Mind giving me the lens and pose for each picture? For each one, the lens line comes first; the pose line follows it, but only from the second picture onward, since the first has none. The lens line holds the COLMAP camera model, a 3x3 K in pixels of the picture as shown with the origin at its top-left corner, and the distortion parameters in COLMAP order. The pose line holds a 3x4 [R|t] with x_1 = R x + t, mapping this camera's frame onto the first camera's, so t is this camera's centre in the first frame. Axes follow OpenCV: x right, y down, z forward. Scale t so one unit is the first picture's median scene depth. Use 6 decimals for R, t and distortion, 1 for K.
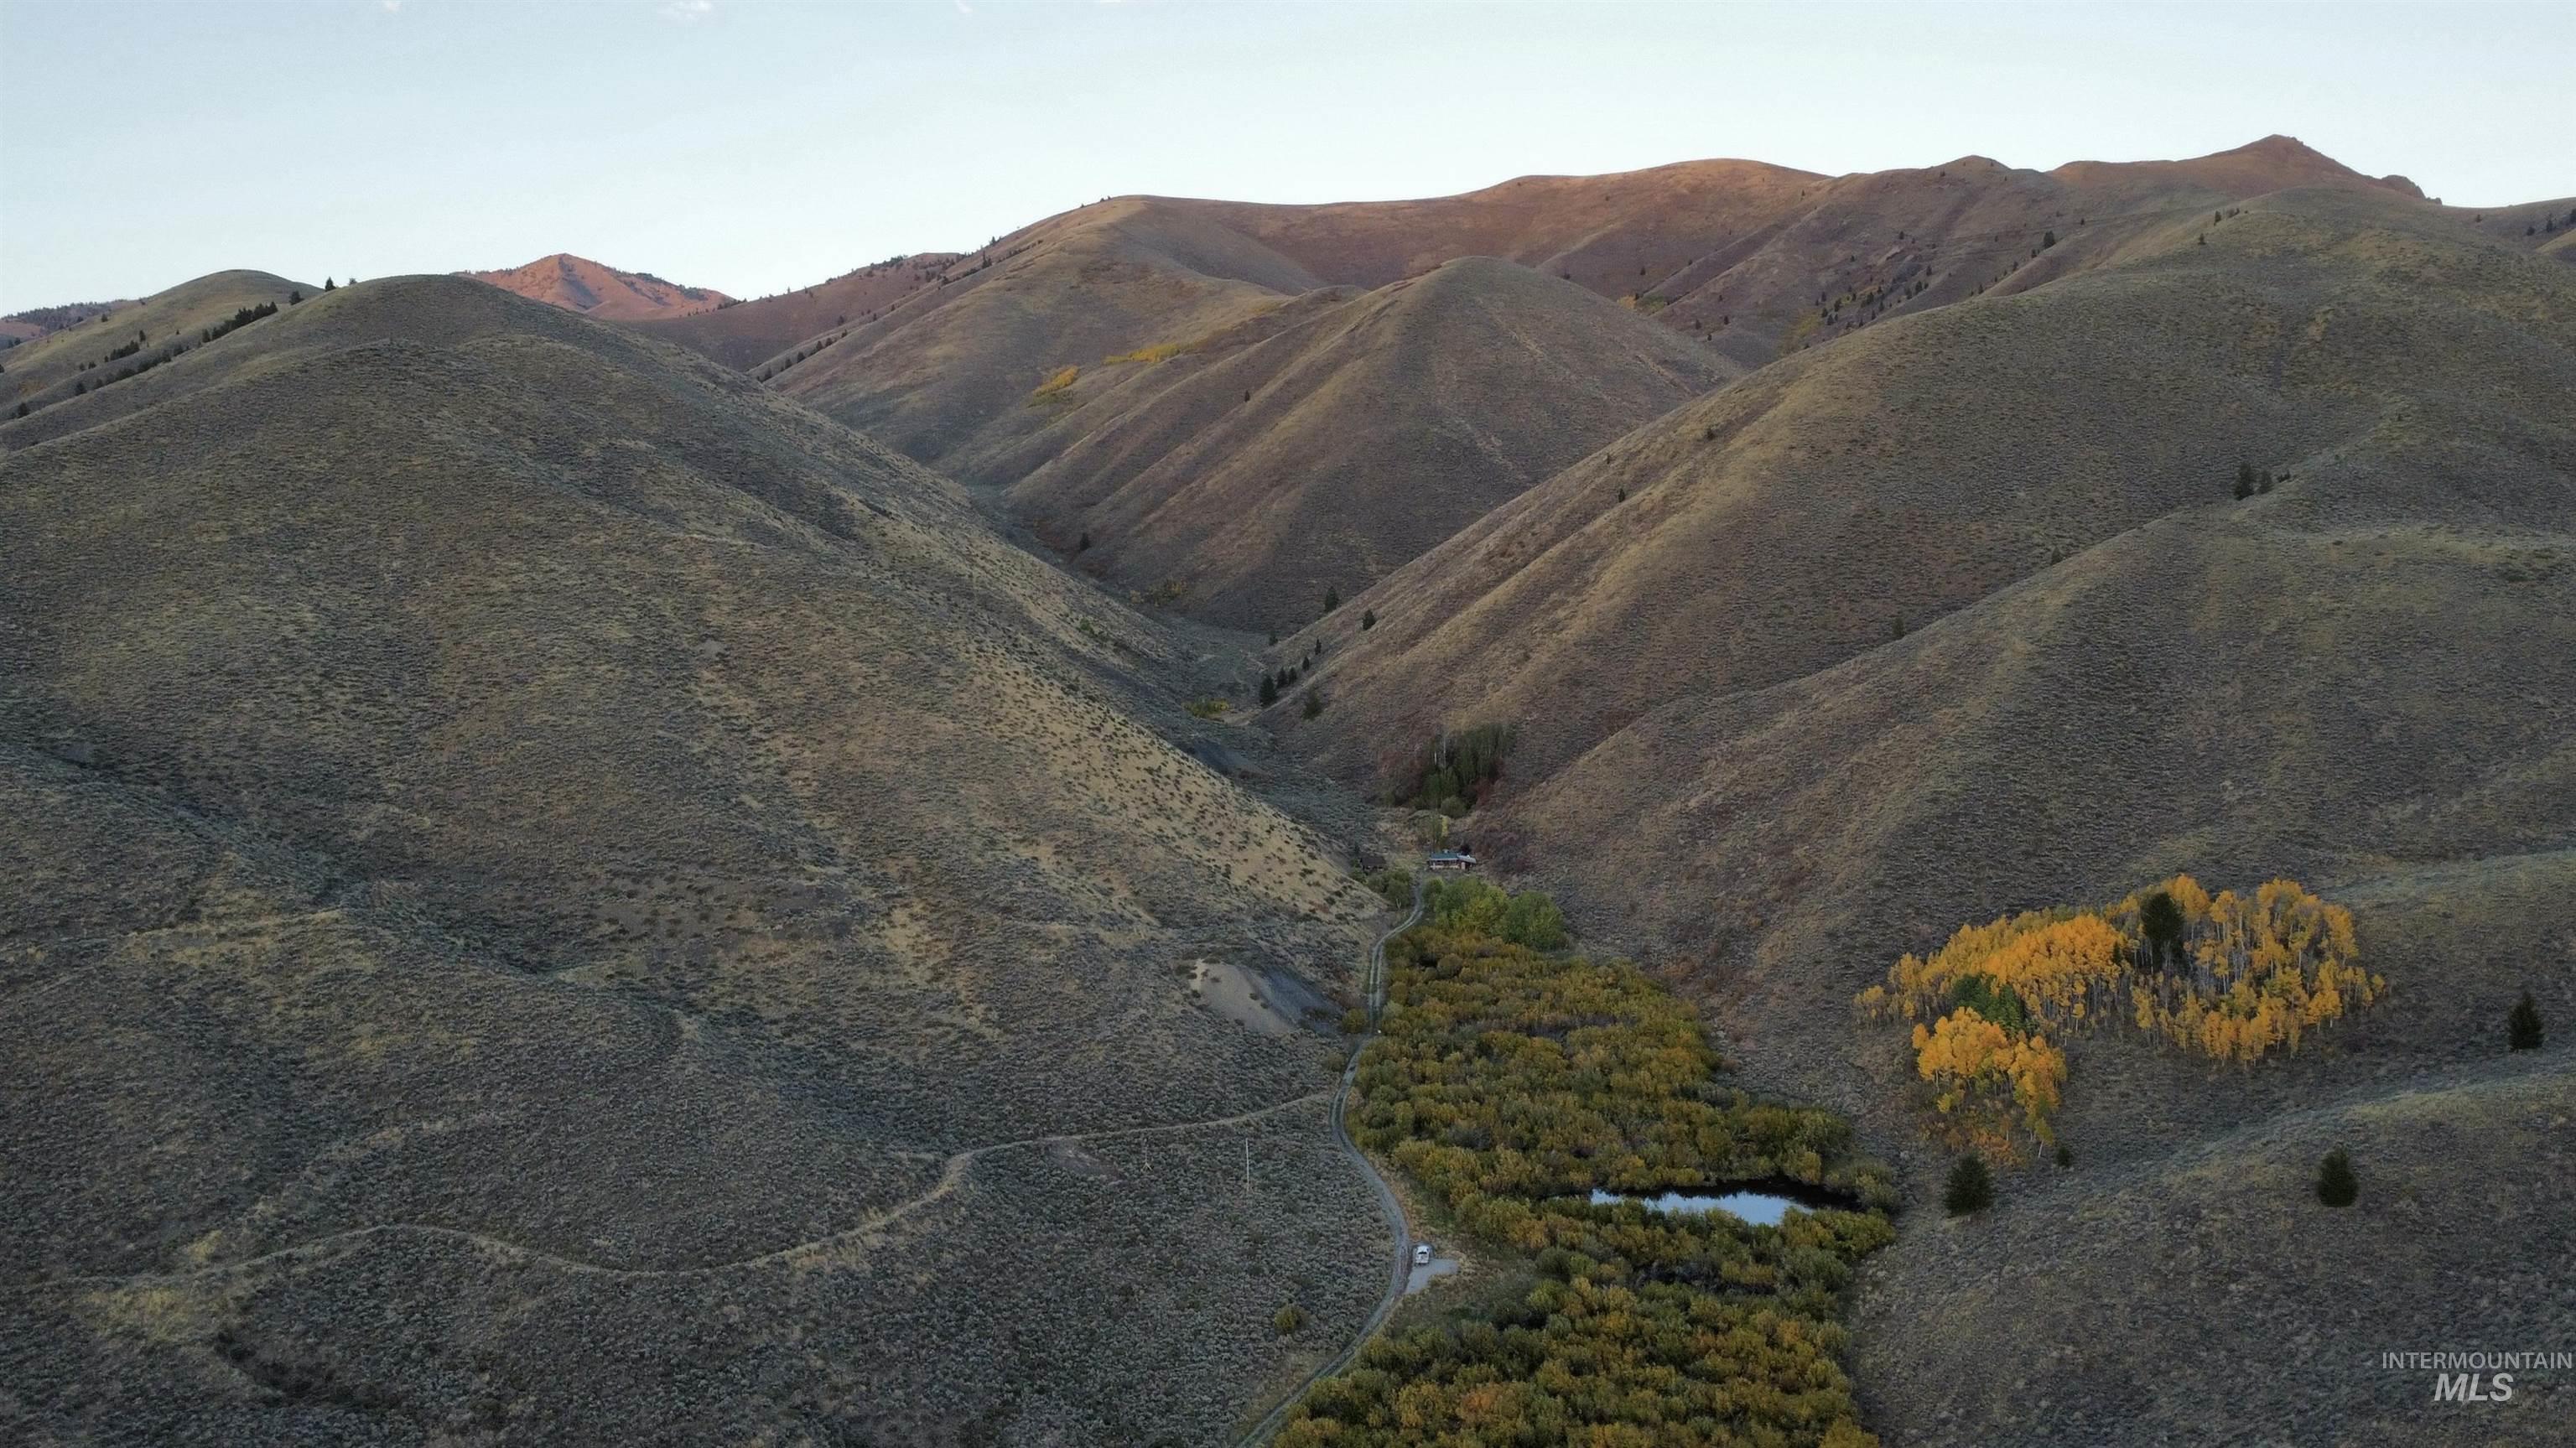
lens RADIAL K [[2204.9, 0, 1379.3], [0, 2204.9, 725.7], [0, 0, 1]] dist [-0.000905, 0.008398]
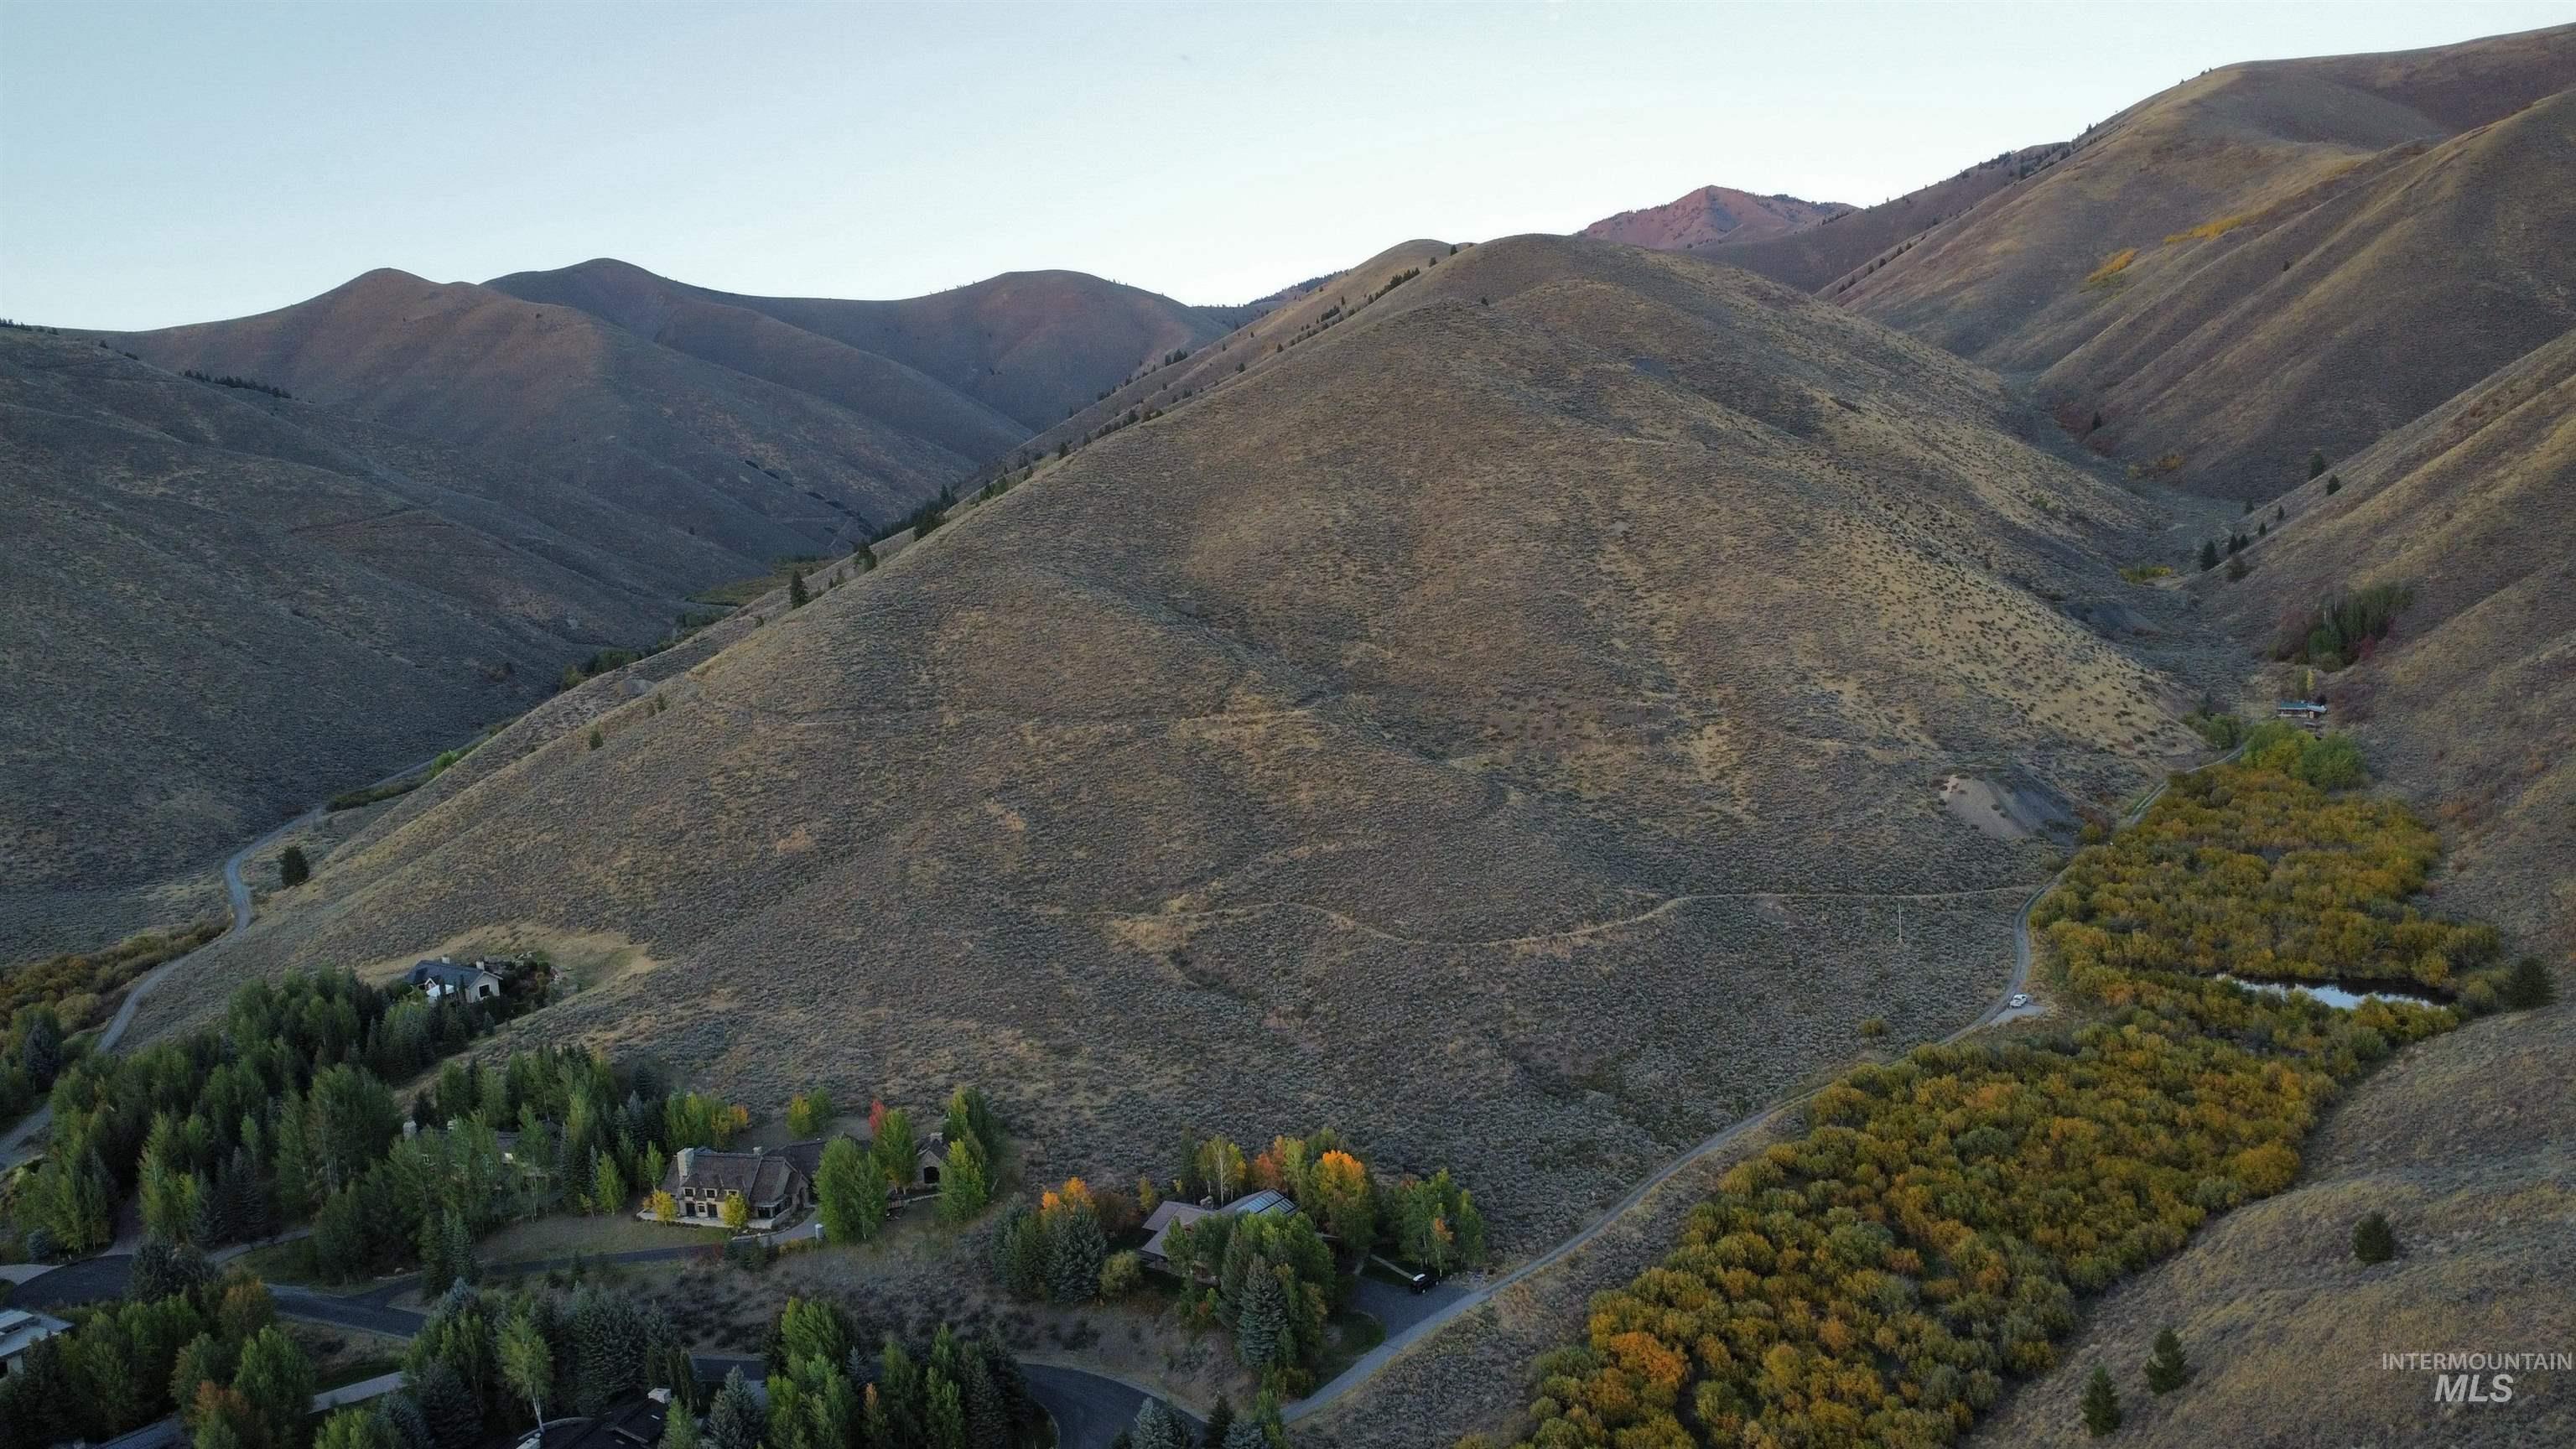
lens RADIAL K [[2000.4, 0, 1285.6], [0, 2000.4, 731.2], [0, 0, 1]] dist [0.007063, -0.004628]
pose [[0.845683, 0.028946, -0.532901, 0.160921], [0.005509, 0.998001, 0.062953, 0.009095], [0.533658, -0.056174, 0.843833, -0.099319]]
